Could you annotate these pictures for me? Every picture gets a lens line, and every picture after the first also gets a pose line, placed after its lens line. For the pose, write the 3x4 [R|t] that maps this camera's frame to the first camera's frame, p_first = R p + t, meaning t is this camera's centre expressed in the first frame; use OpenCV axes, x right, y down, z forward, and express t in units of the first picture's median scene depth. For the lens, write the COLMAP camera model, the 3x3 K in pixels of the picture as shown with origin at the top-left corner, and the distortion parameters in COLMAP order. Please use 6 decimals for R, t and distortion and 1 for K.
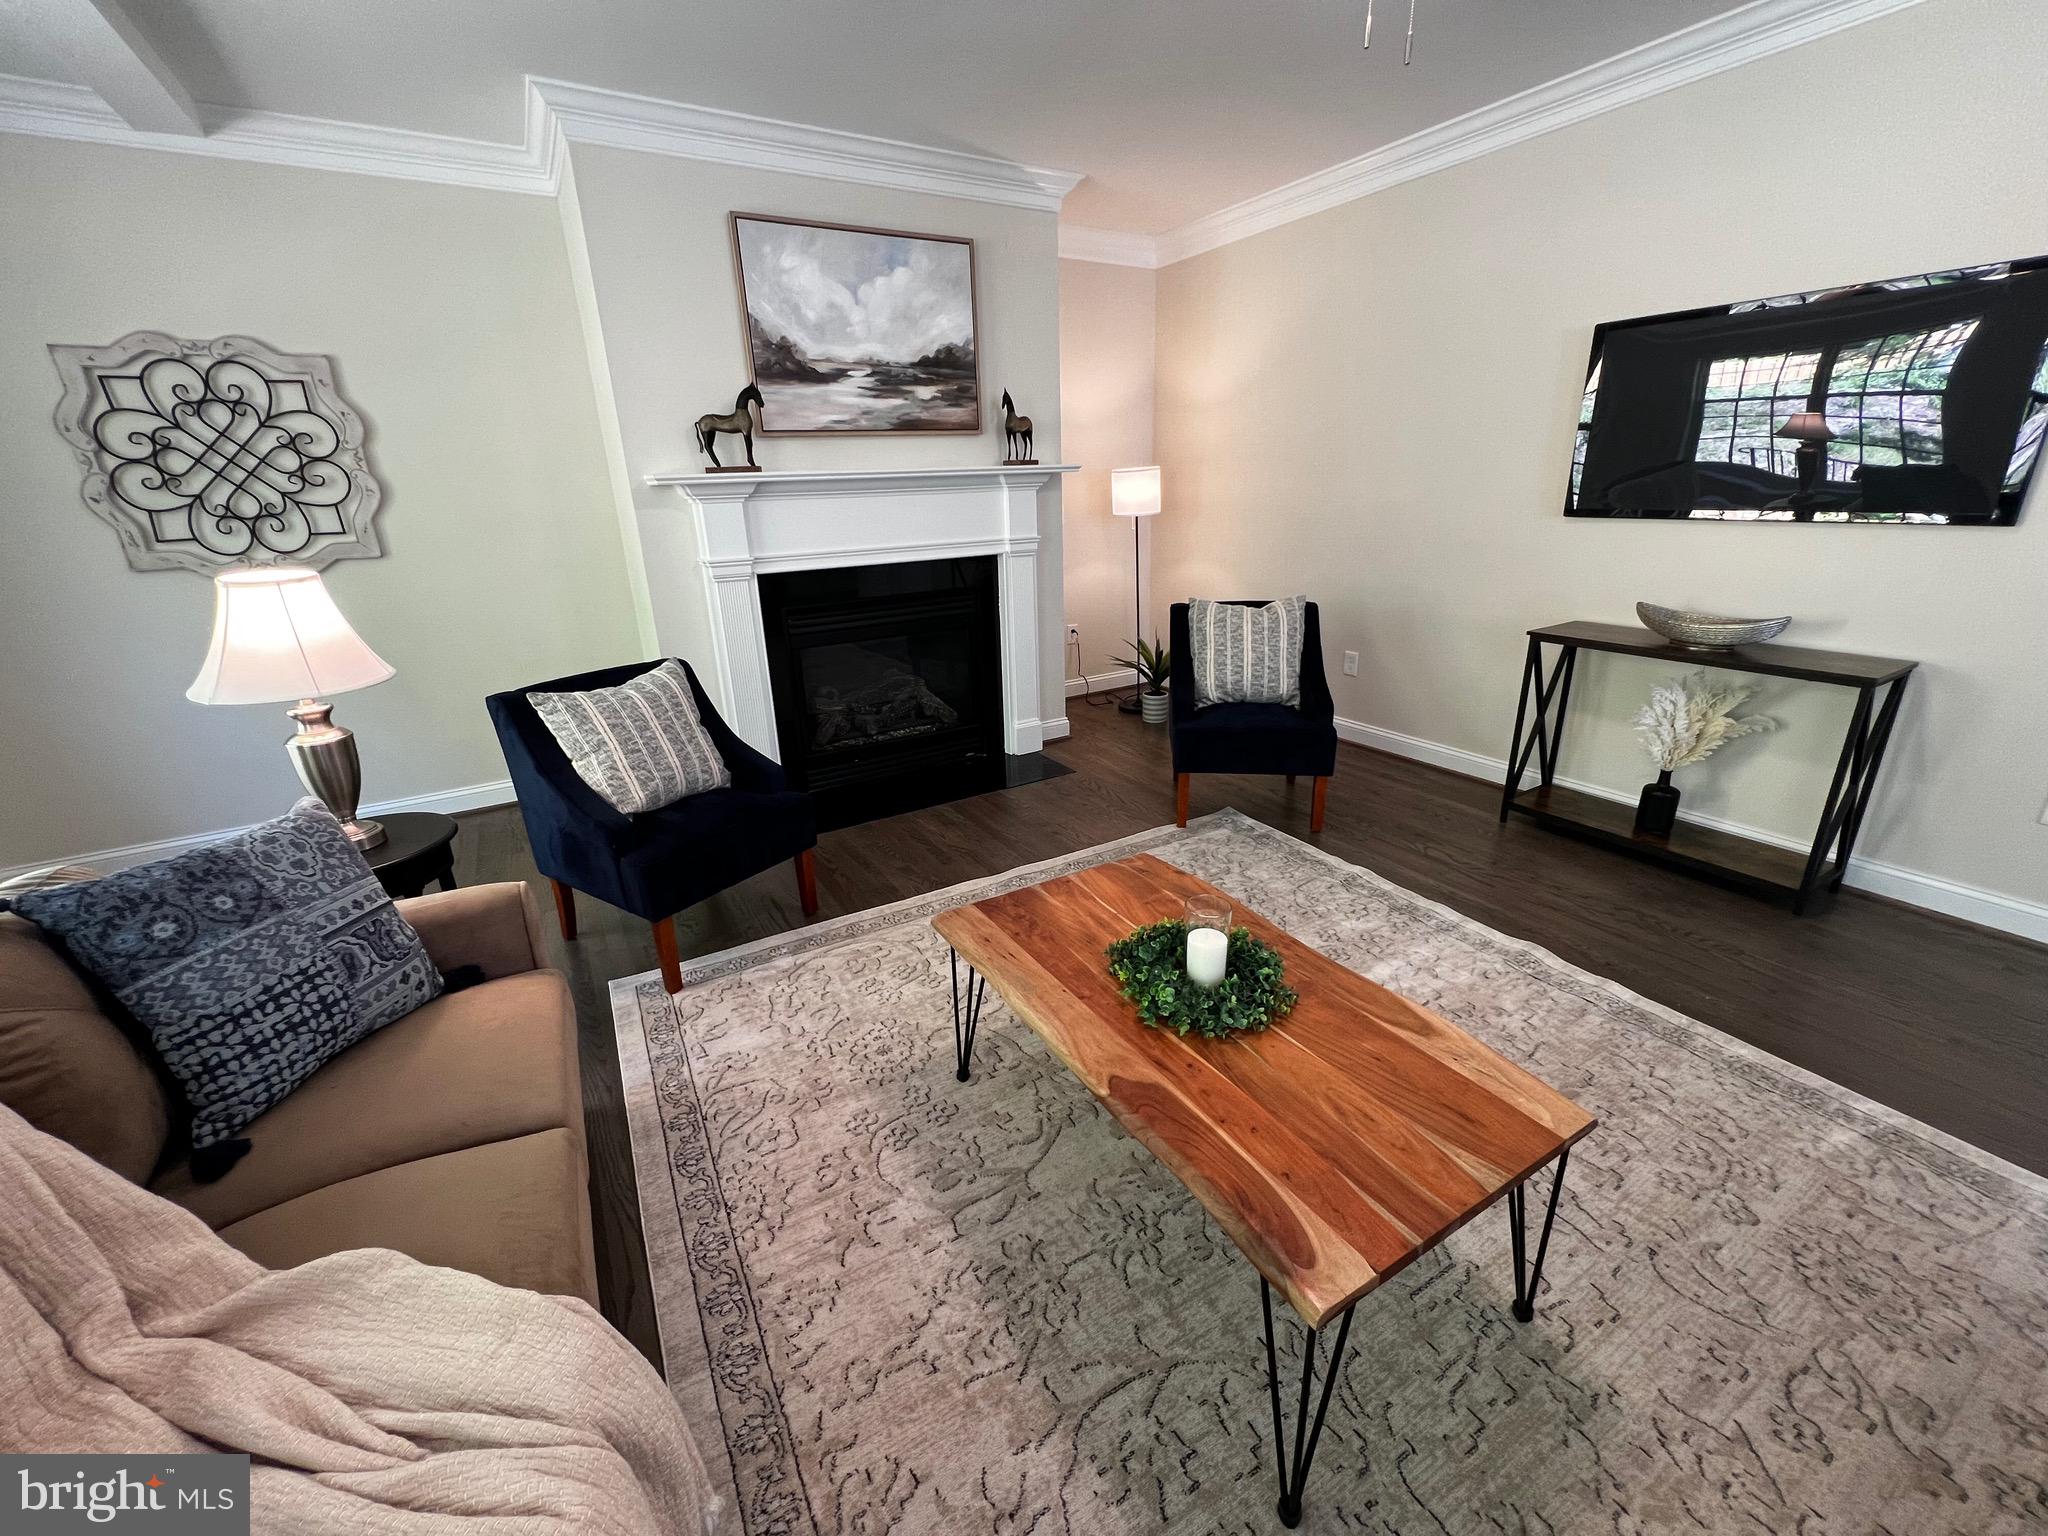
lens RADIAL K [[815.1, 0, 1019.8], [0, 815.1, 762.8], [0, 0, 1]] dist [-0.004935, 0.001598]
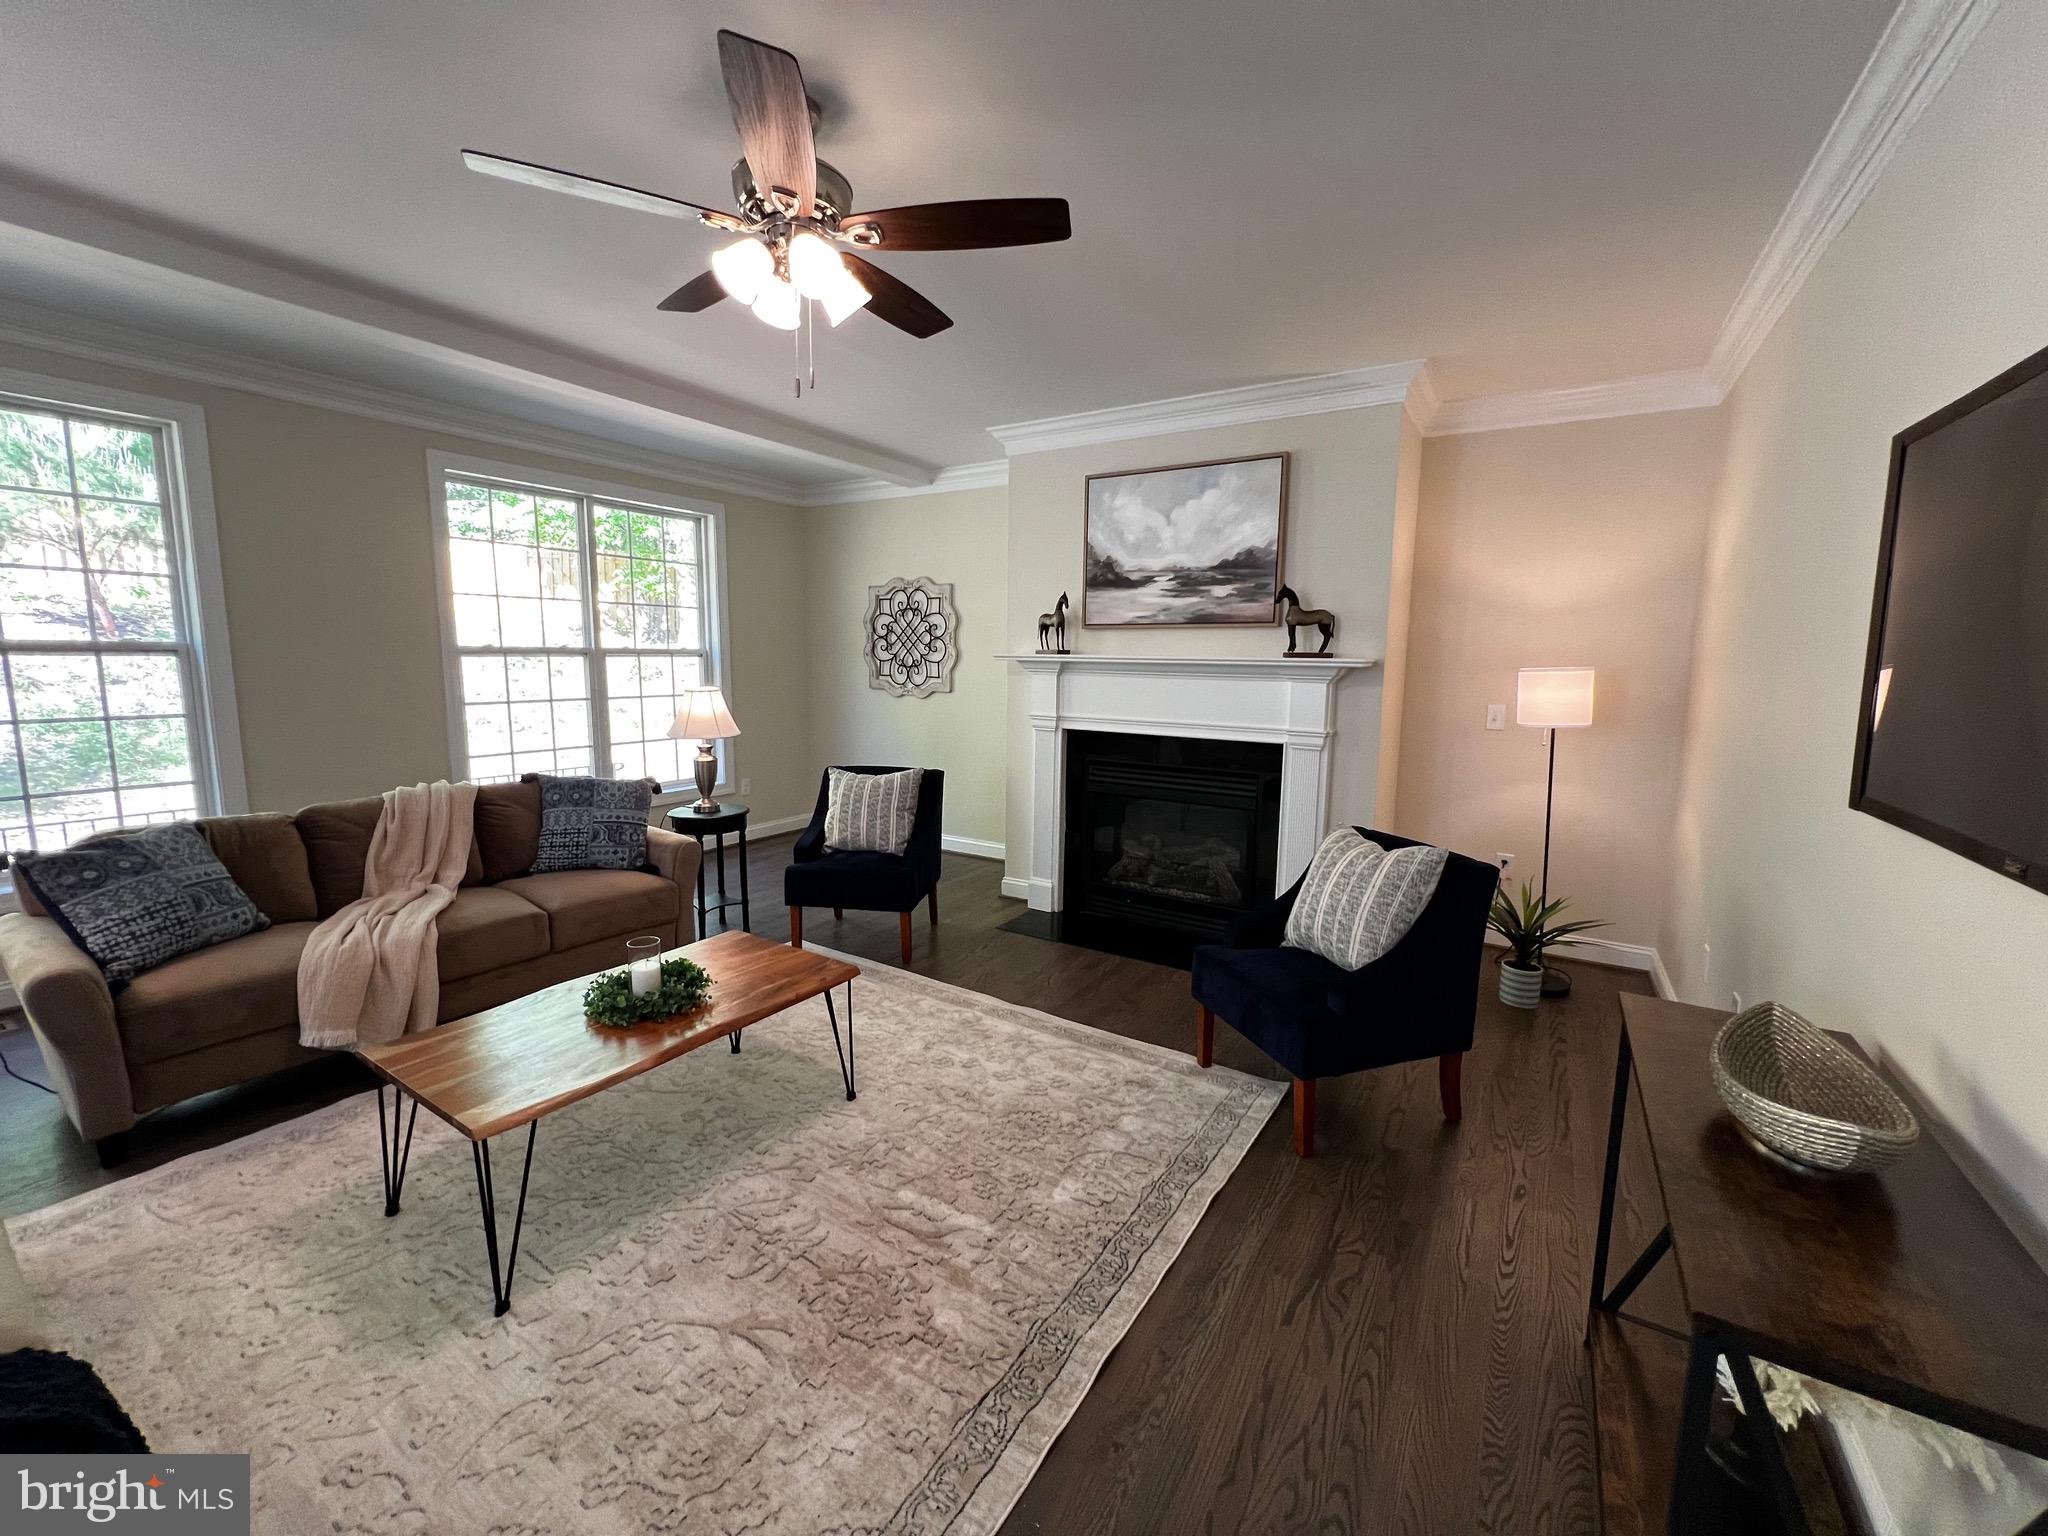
lens RADIAL K [[815.1, 0, 1023.6], [0, 815.1, 767.4], [0, 0, 1]] dist [-0.004935, 0.001598]
pose [[0.458306, 0.160132, -0.874250, 0.821408], [-0.321903, 0.946761, 0.004664, -0.163784], [0.828453, 0.279286, 0.485453, 0.344307]]
